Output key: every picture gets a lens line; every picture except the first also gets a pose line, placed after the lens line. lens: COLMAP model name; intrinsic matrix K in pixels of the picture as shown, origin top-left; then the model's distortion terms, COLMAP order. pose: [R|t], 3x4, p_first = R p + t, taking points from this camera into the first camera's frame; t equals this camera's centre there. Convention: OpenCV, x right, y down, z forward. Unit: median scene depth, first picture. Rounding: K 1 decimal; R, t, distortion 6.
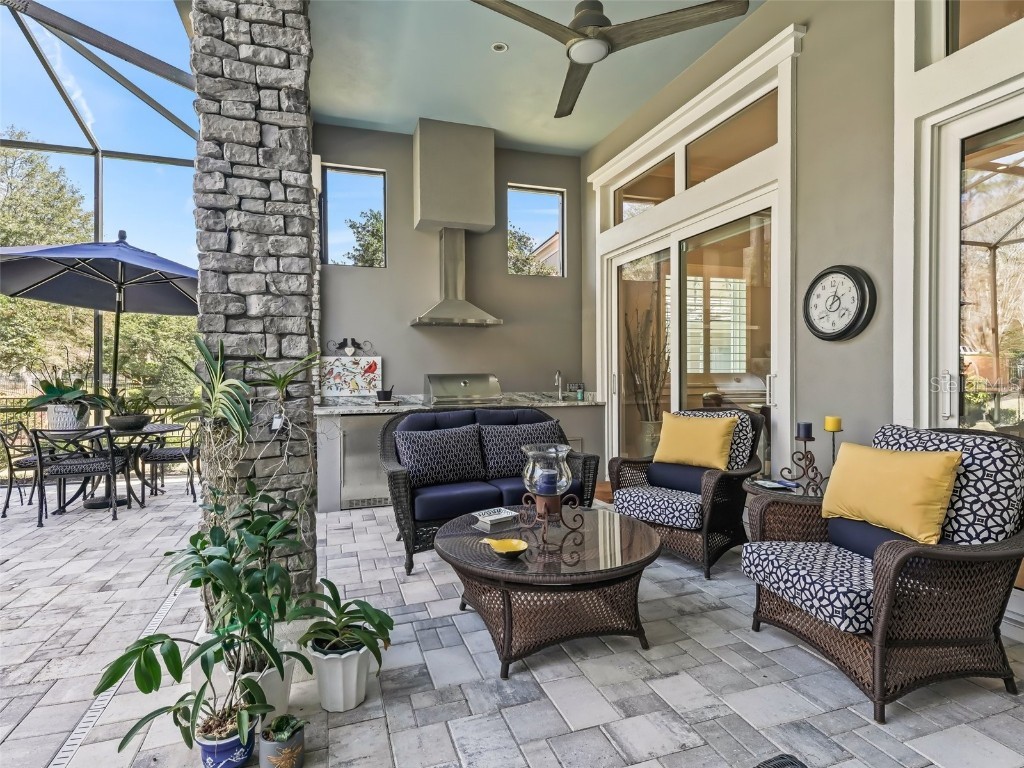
lens RADIAL K [[536.2, 0, 512.0], [0, 536.2, 384.0], [0, 0, 1]] dist [0.000944, 0.000731]
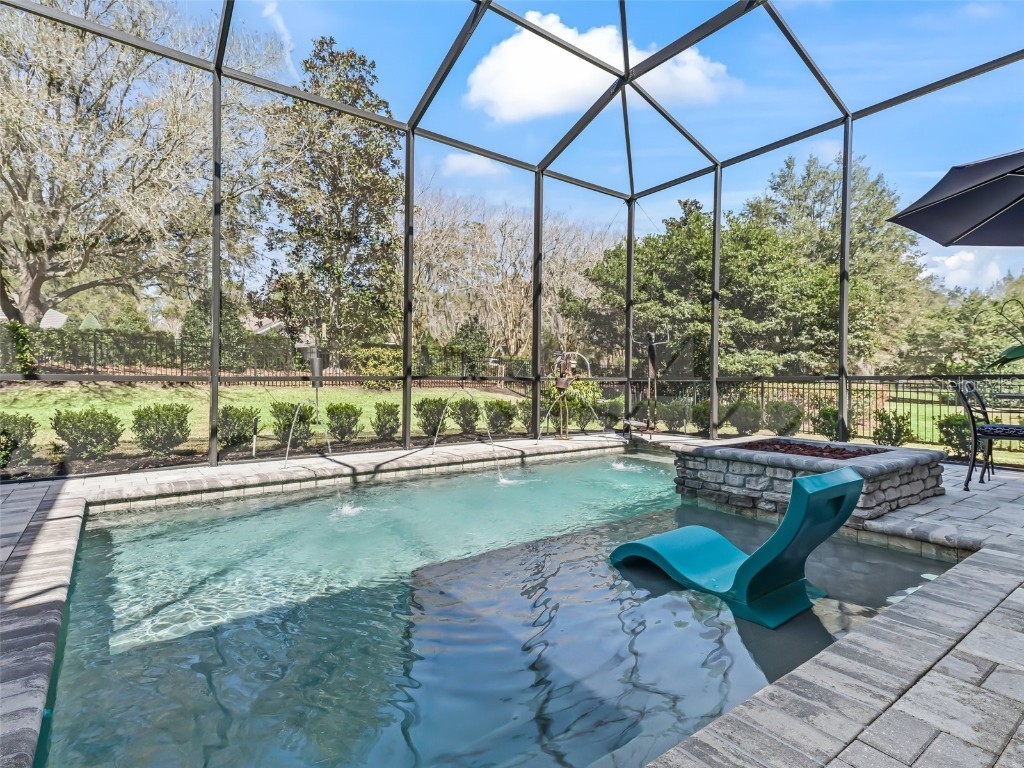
lens RADIAL K [[524.9, 0, 508.7], [0, 524.9, 391.4], [0, 0, 1]] dist [0.024117, -0.000320]
pose [[0.303273, 0.021879, -0.952653, -0.339014], [-0.023434, 0.999605, 0.015497, 0.087656], [0.952616, 0.017624, 0.303666, 0.056132]]
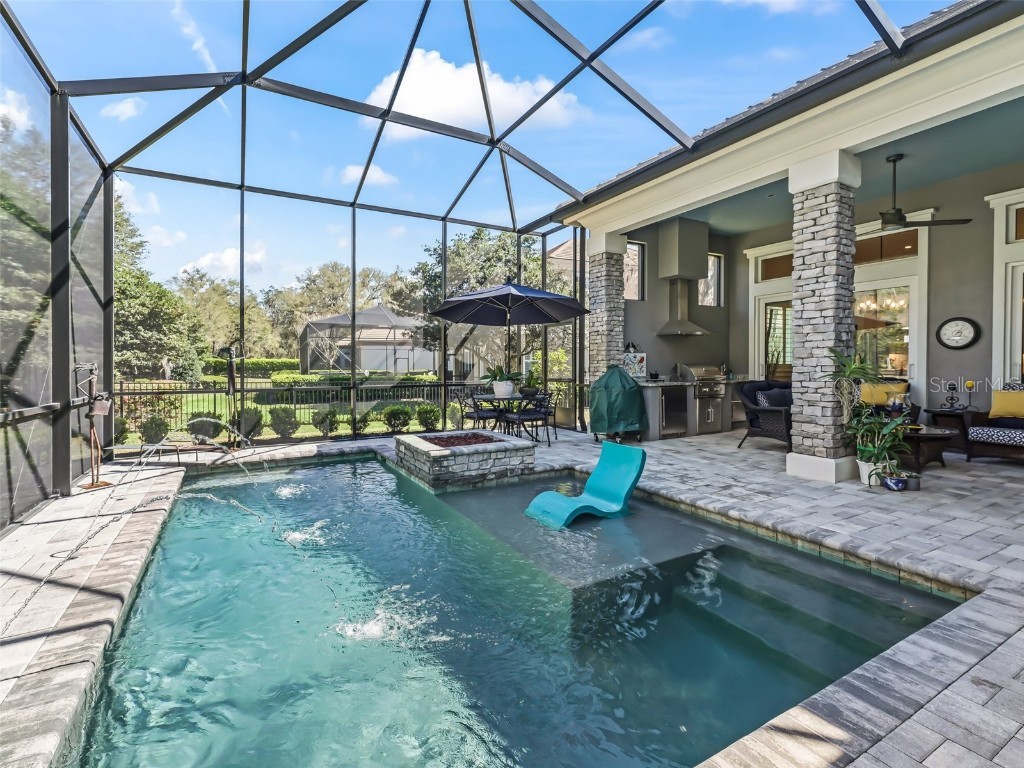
lens RADIAL K [[471.6, 0, 503.2], [0, 471.6, 369.9], [0, 0, 1]] dist [0.017620, -0.000079]
pose [[0.983542, 0.004887, 0.180613, -1.053368], [-0.002759, 0.999924, -0.012033, 0.021762], [-0.180658, 0.011337, 0.983481, -0.420725]]
